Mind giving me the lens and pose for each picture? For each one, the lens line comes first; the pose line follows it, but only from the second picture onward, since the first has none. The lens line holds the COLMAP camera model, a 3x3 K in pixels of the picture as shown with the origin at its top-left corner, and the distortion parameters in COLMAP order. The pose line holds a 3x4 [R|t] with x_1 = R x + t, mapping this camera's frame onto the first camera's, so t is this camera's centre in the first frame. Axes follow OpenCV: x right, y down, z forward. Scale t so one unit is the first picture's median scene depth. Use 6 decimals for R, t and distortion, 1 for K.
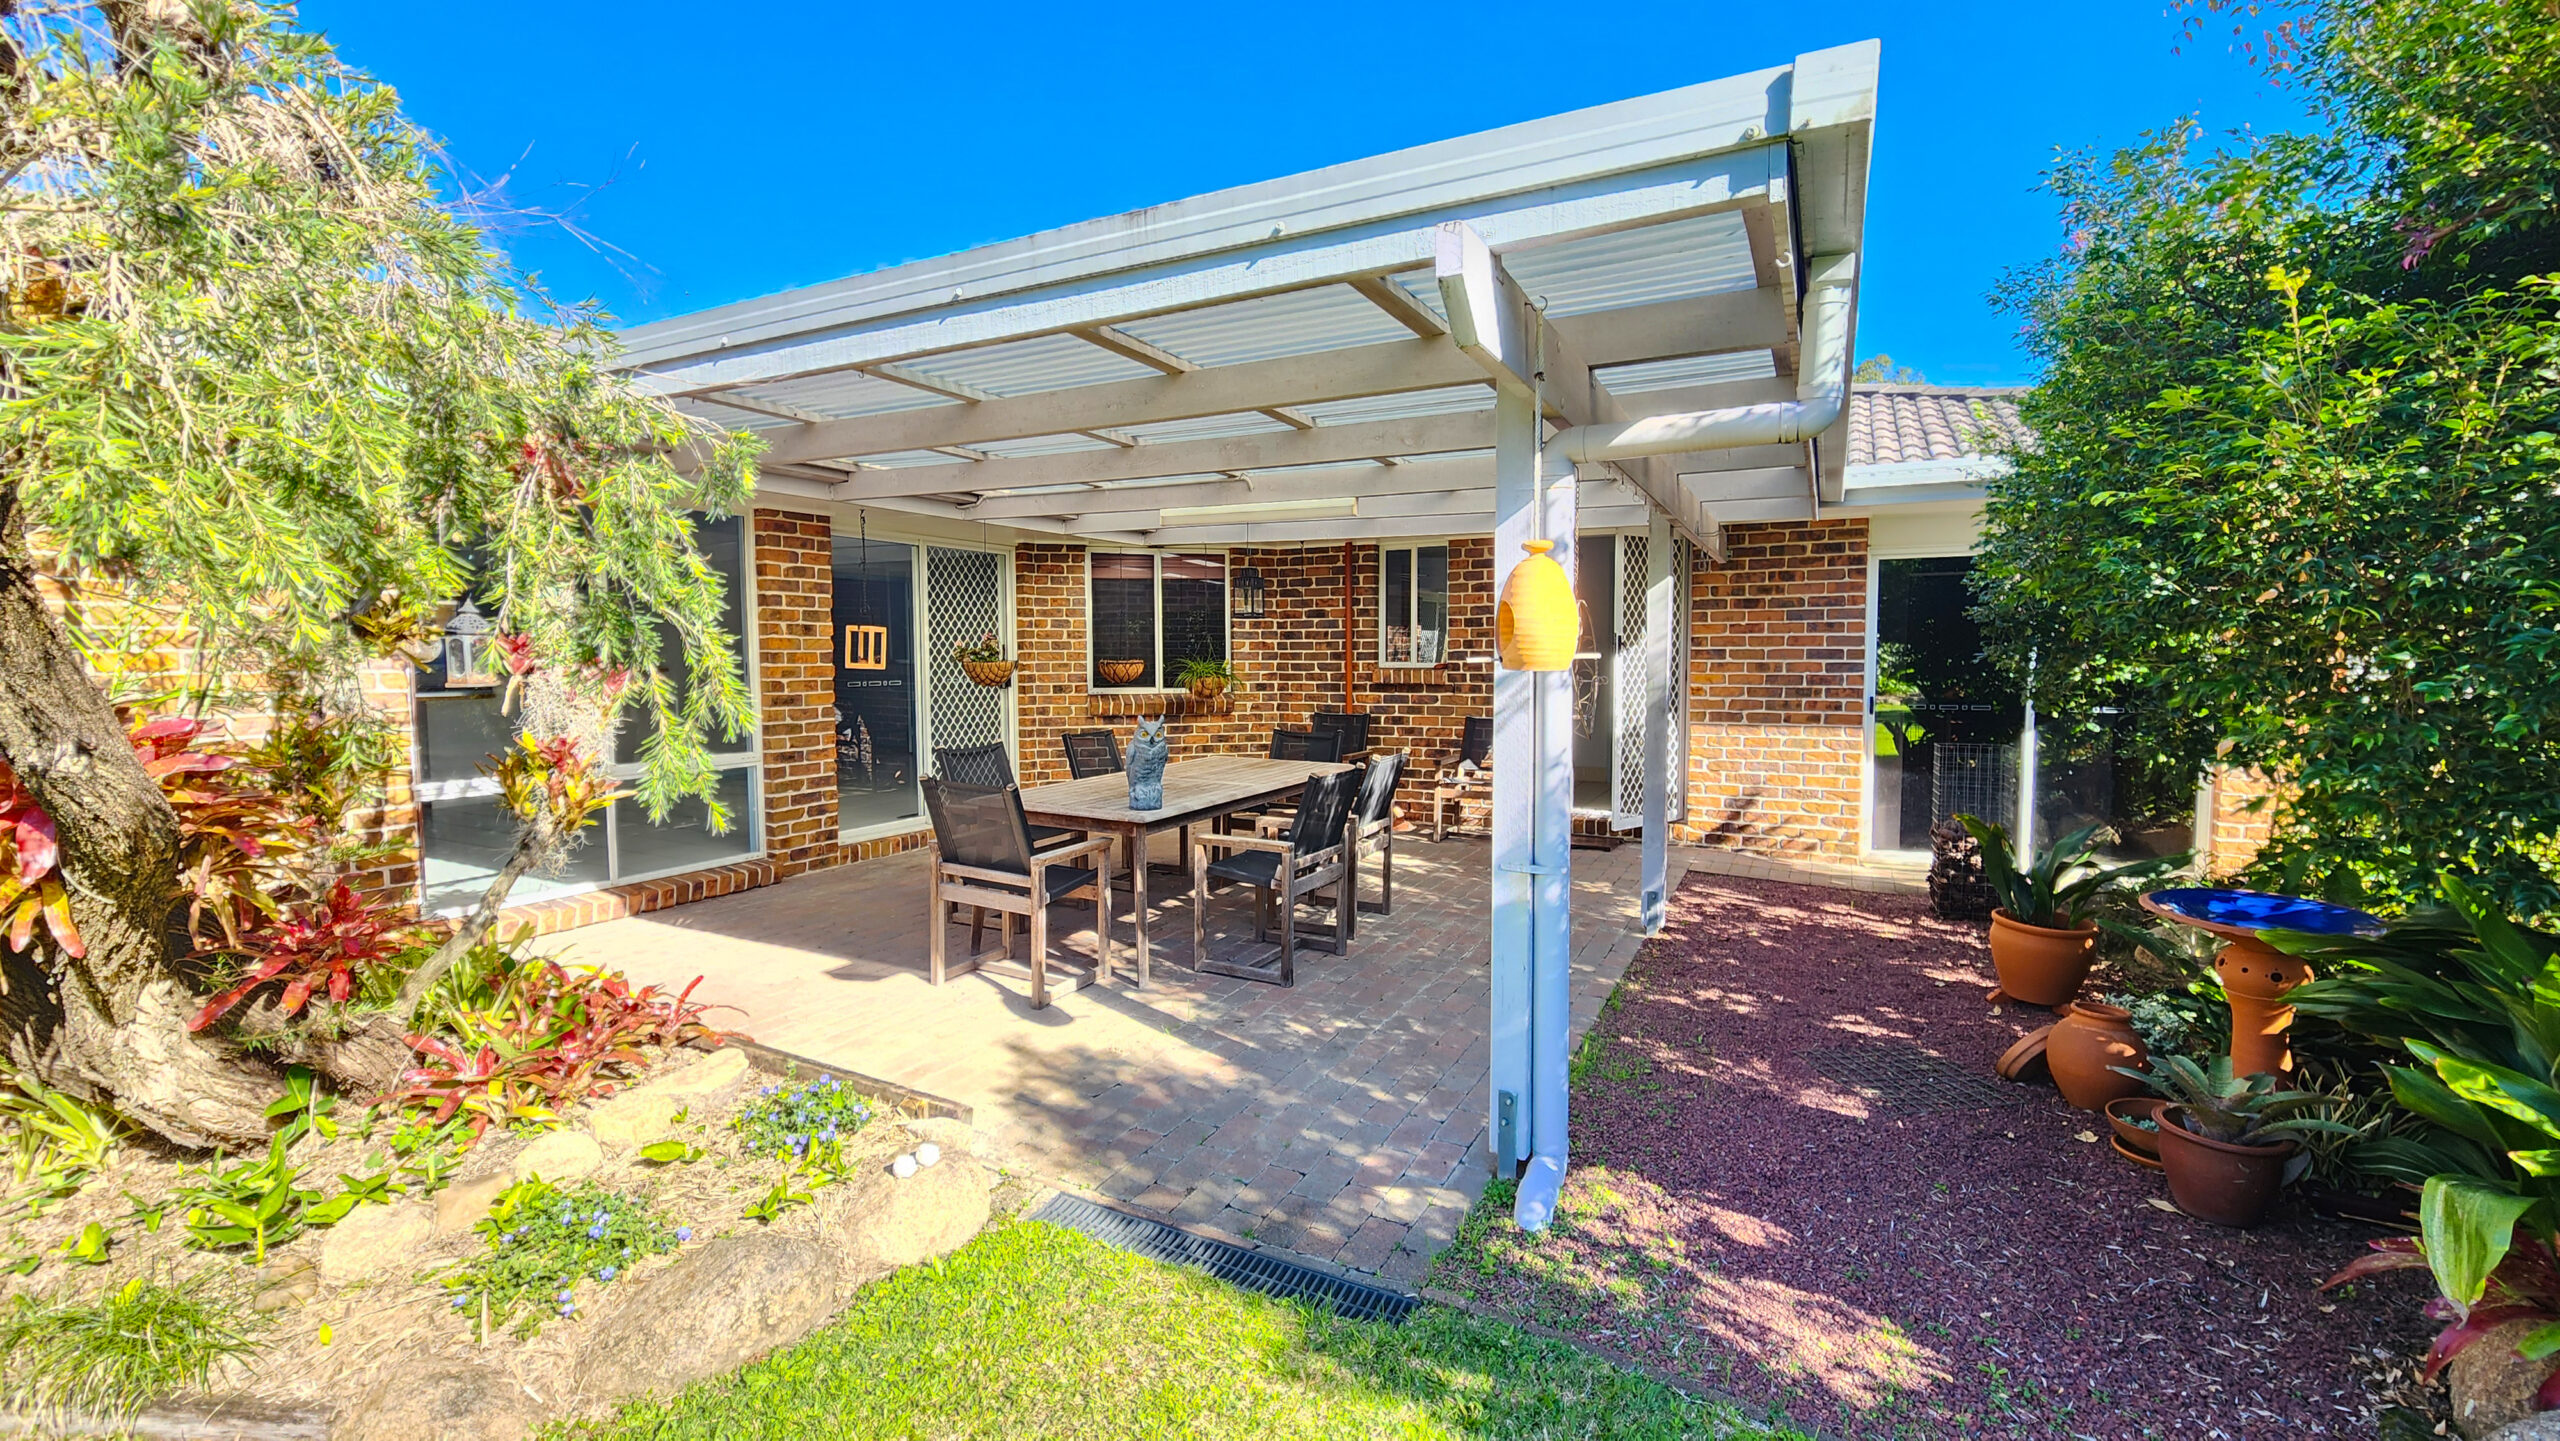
lens RADIAL K [[1085.4, 0, 1295.1], [0, 1085.4, 734.1], [0, 0, 1]] dist [-0.002993, 0.000569]
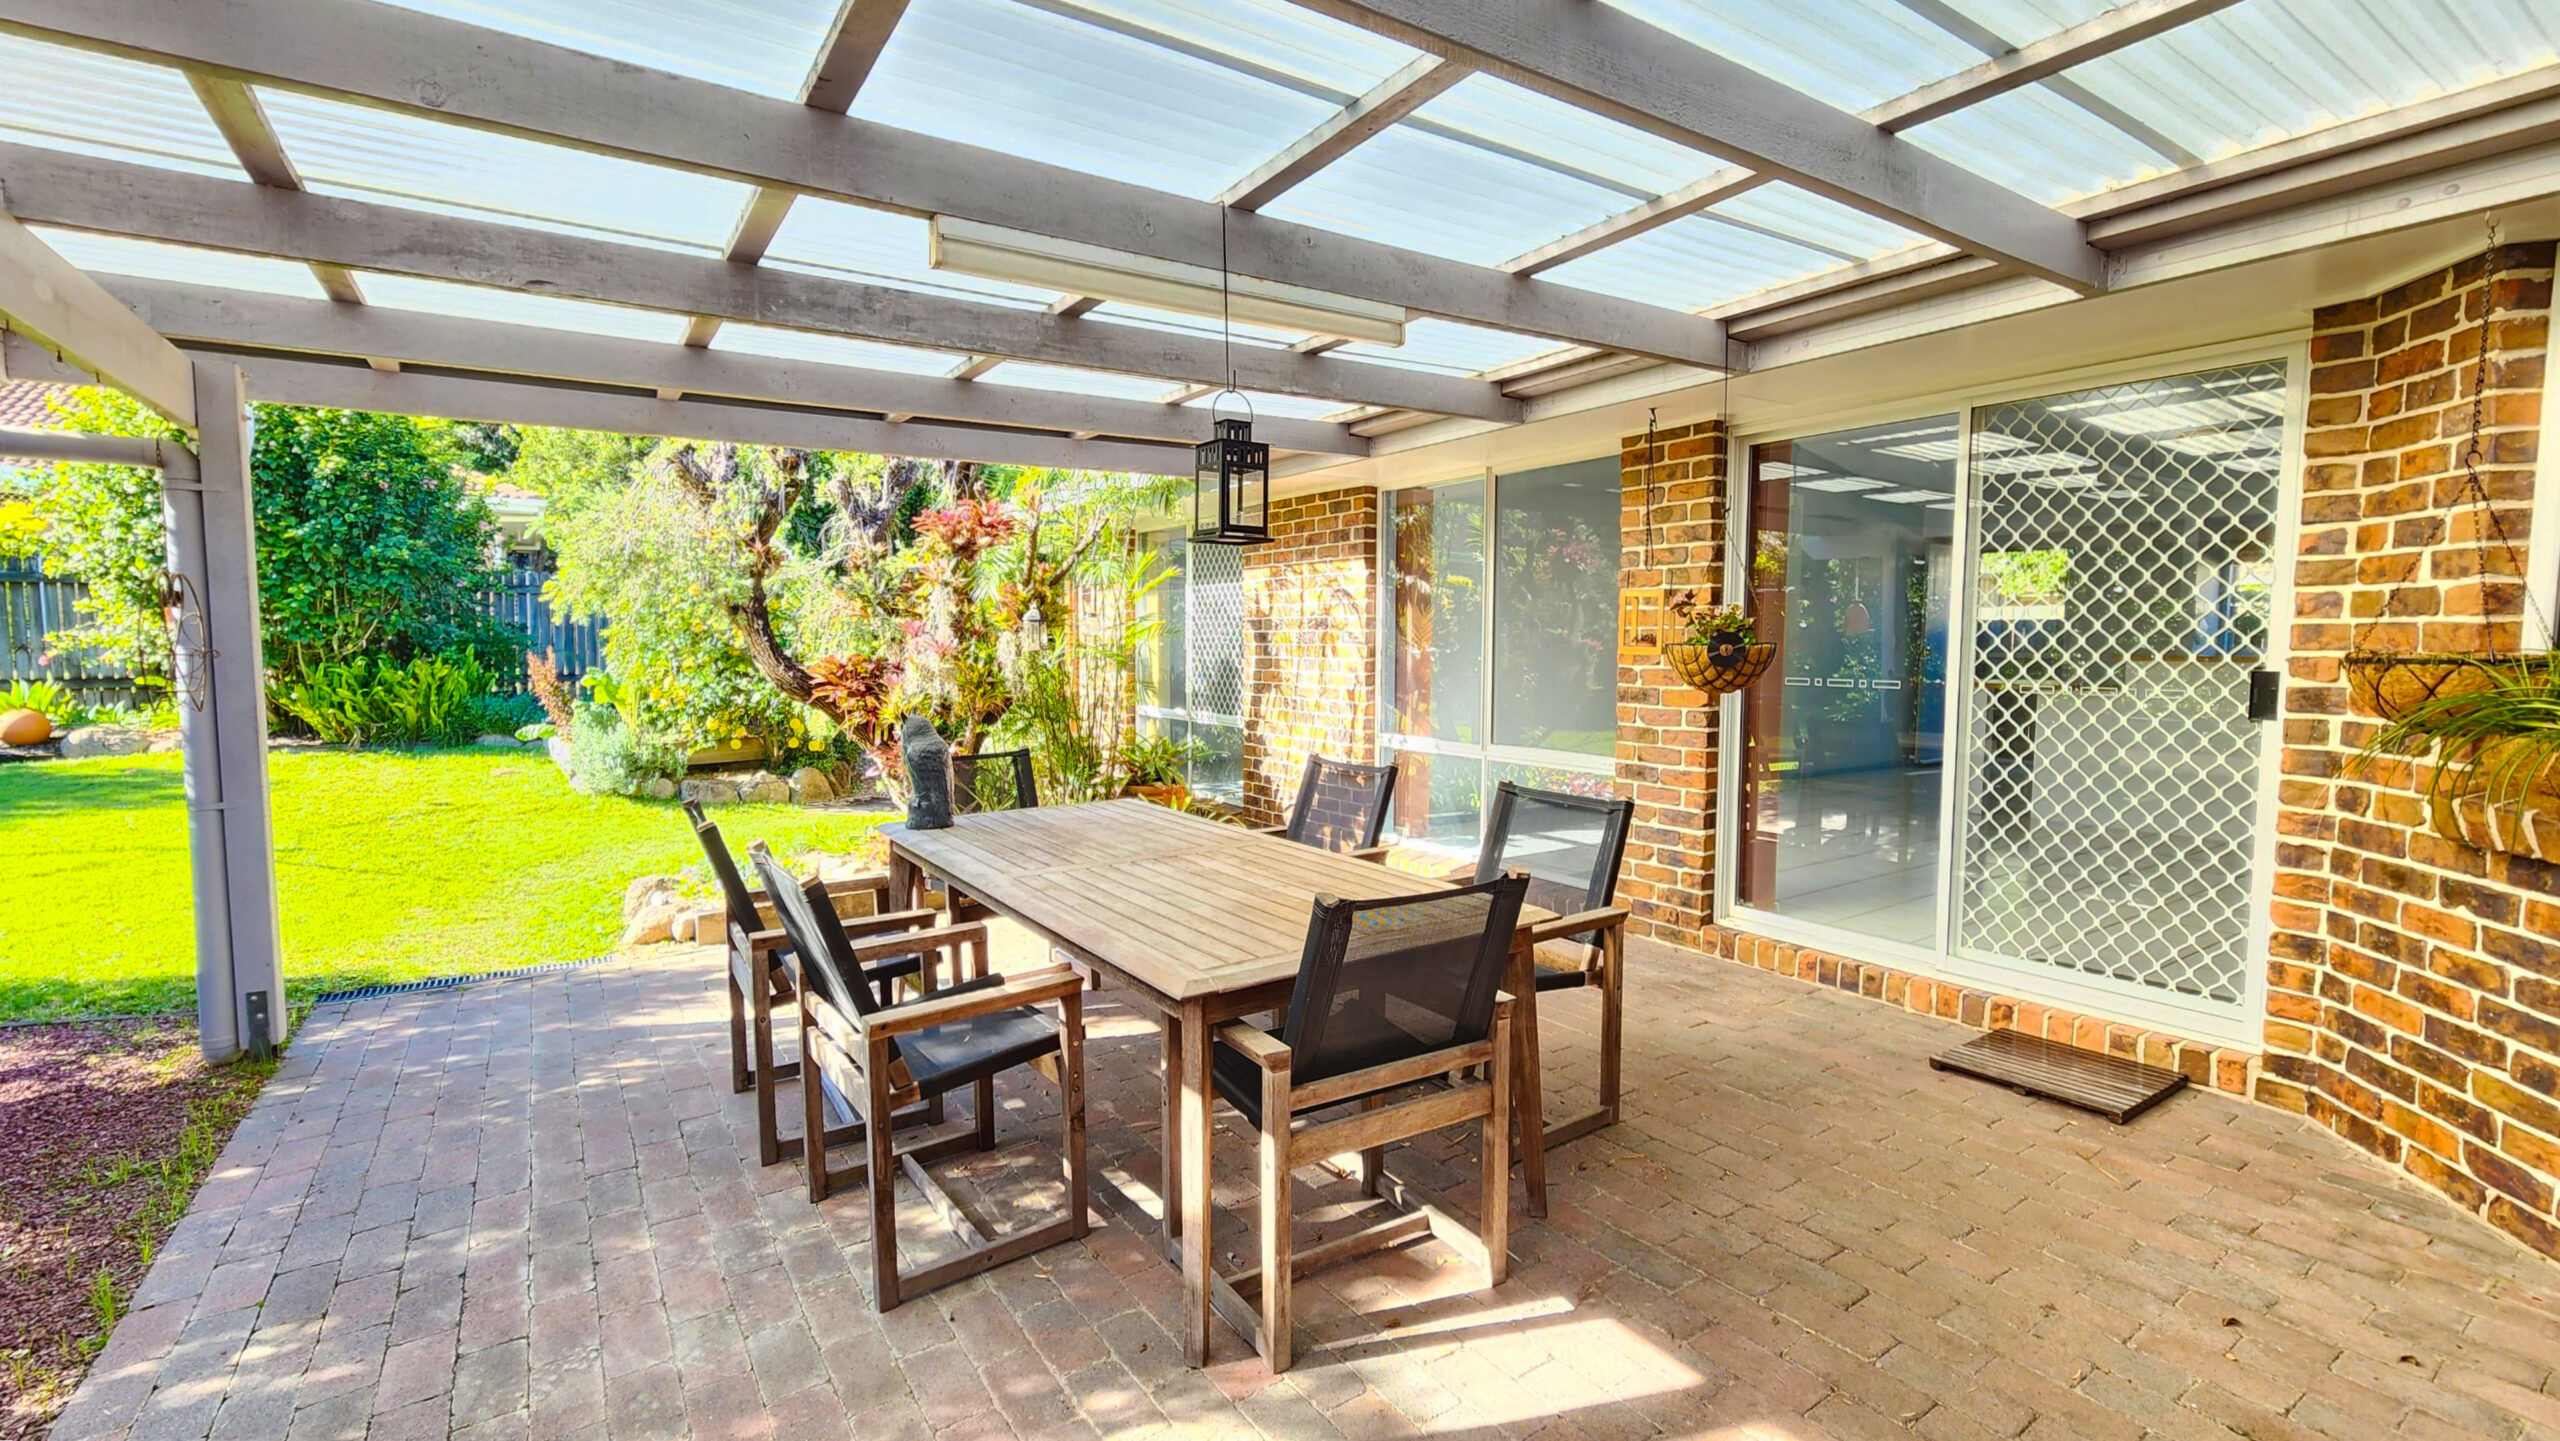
lens RADIAL K [[1085.4, 0, 1236.3], [0, 1085.4, 723.0], [0, 0, 1]] dist [-0.002993, 0.000569]
pose [[-0.515492, 0.068363, -0.854163, 0.272603], [-0.063342, 0.991045, 0.117546, -0.074405], [0.854550, 0.114699, -0.506546, 1.044756]]
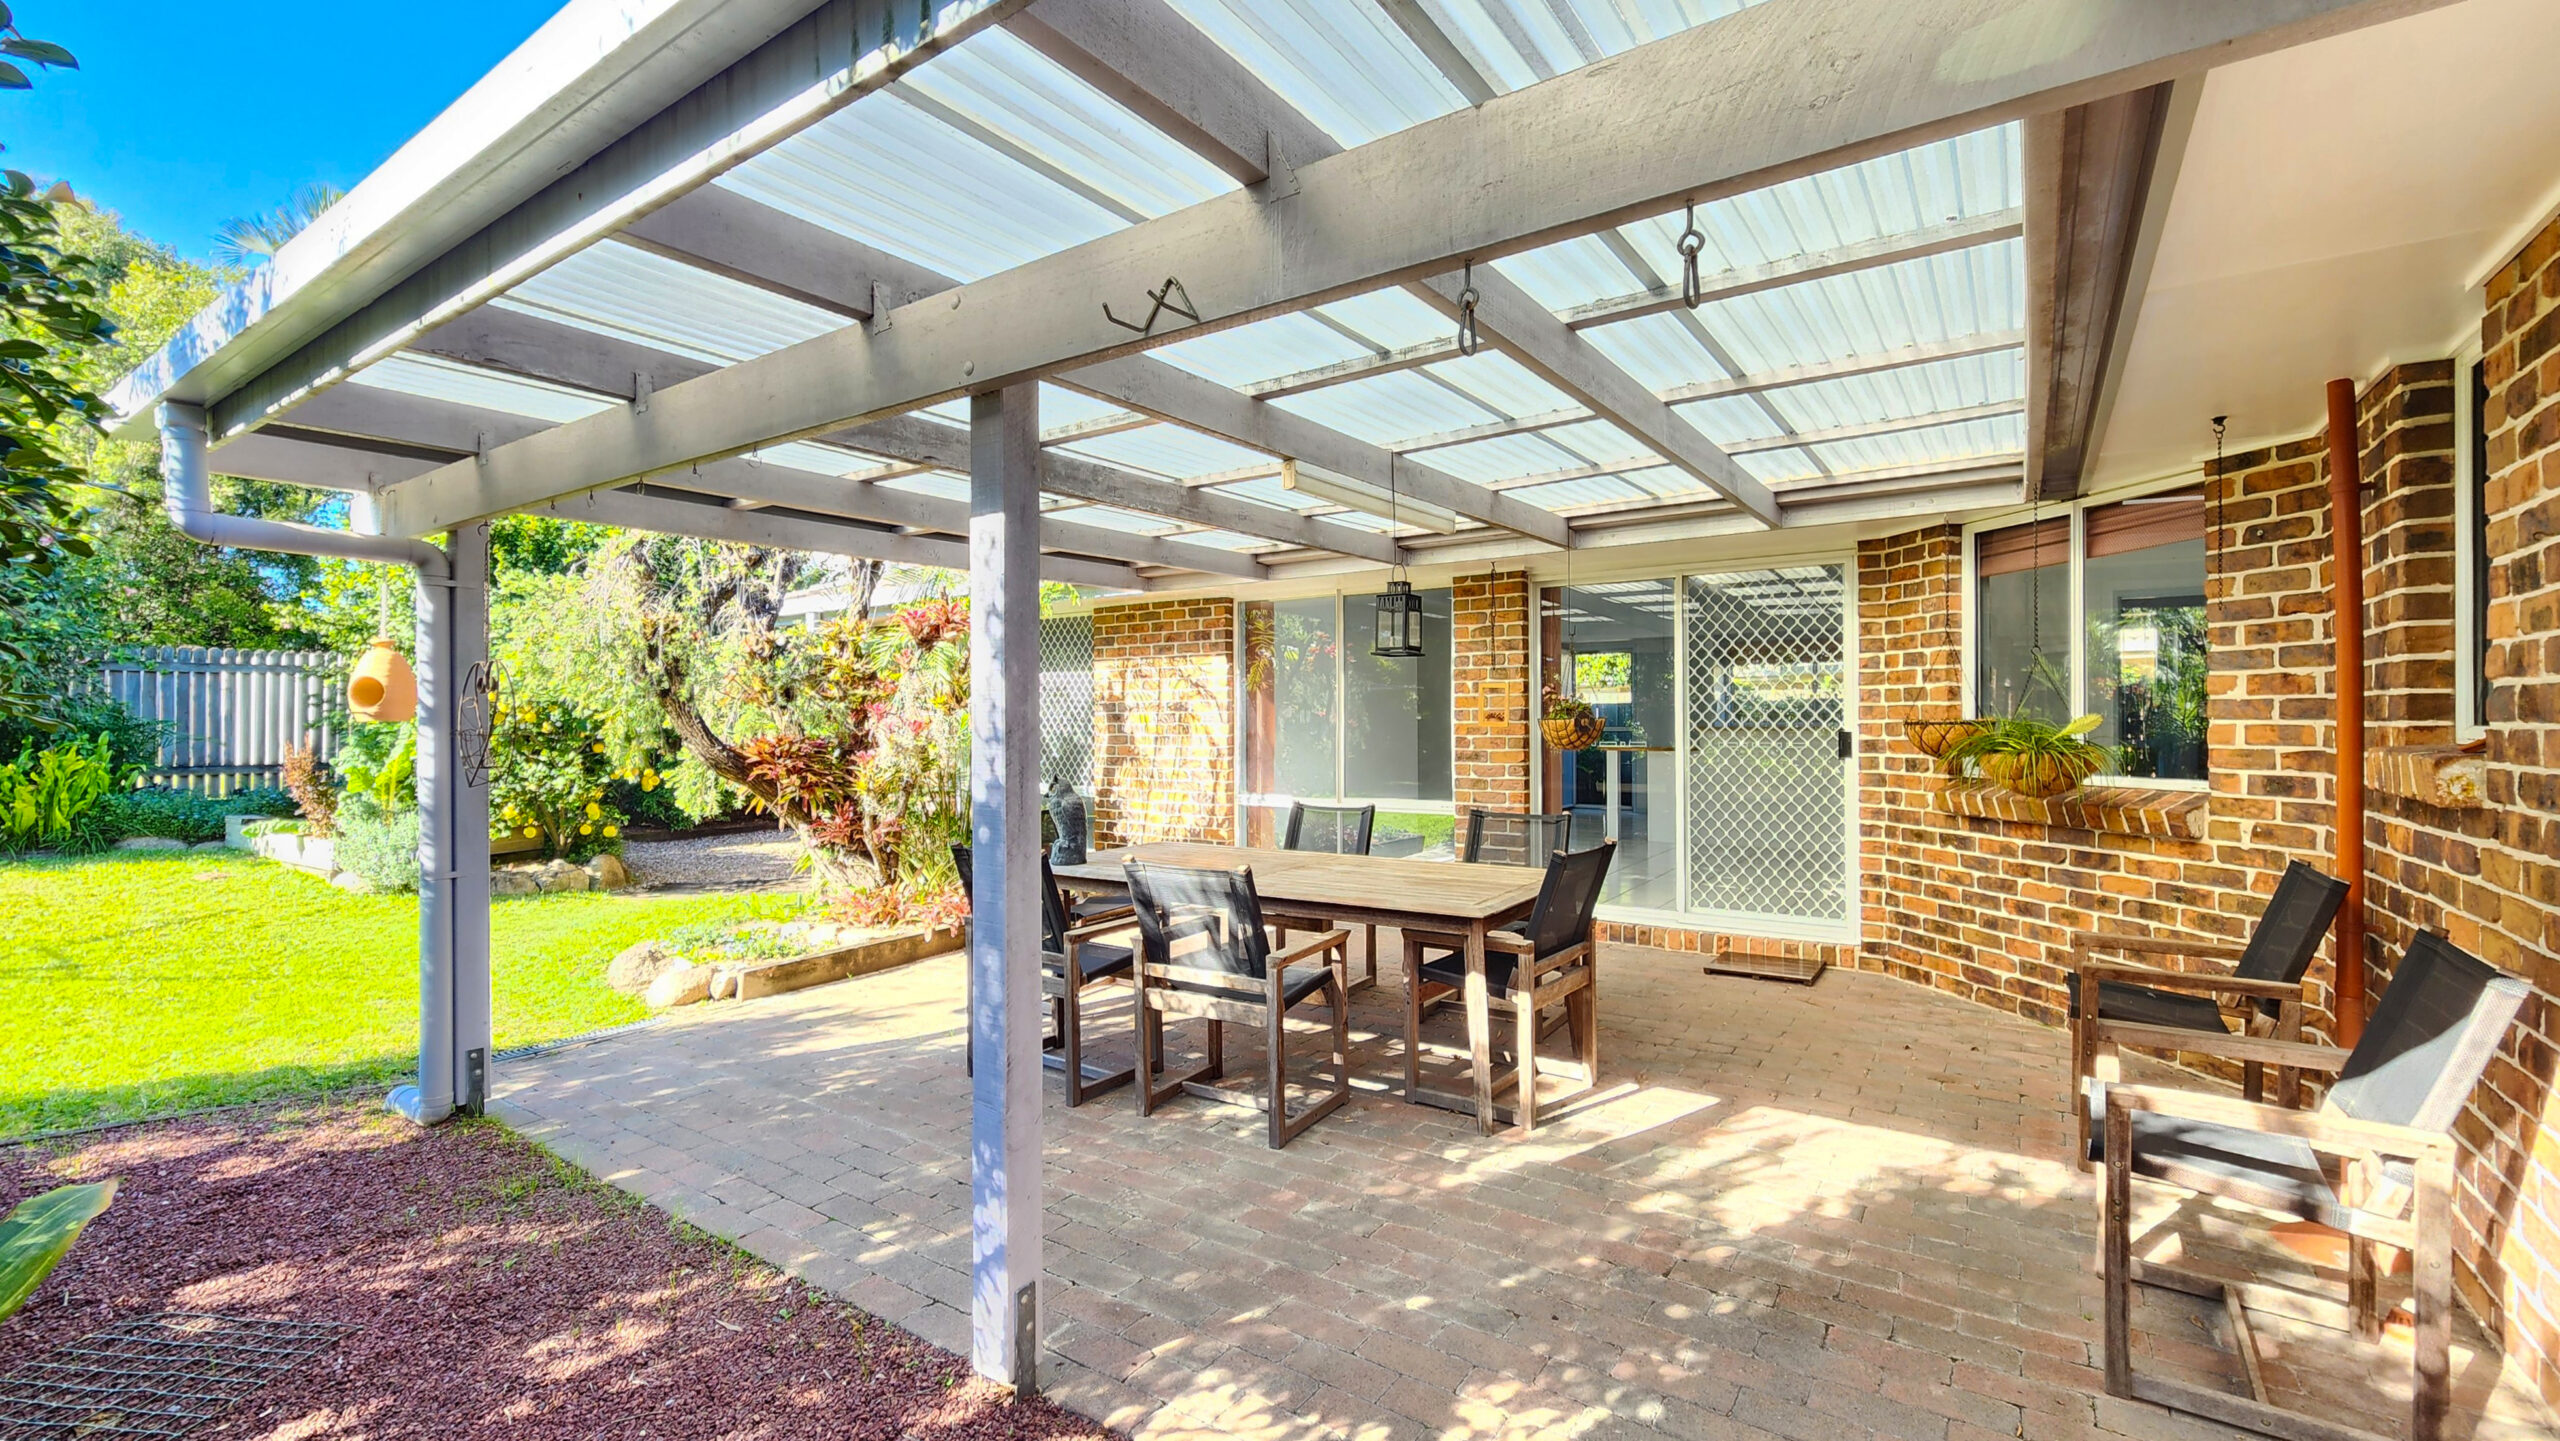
lens RADIAL K [[1085.4, 0, 1228.8], [0, 1085.4, 722.3], [0, 0, 1]] dist [-0.002993, 0.000569]
pose [[-0.174518, 0.005163, -0.984640, 0.547188], [-0.067725, 0.997555, 0.017235, -0.059804], [0.982322, 0.069693, -0.173742, 0.869598]]
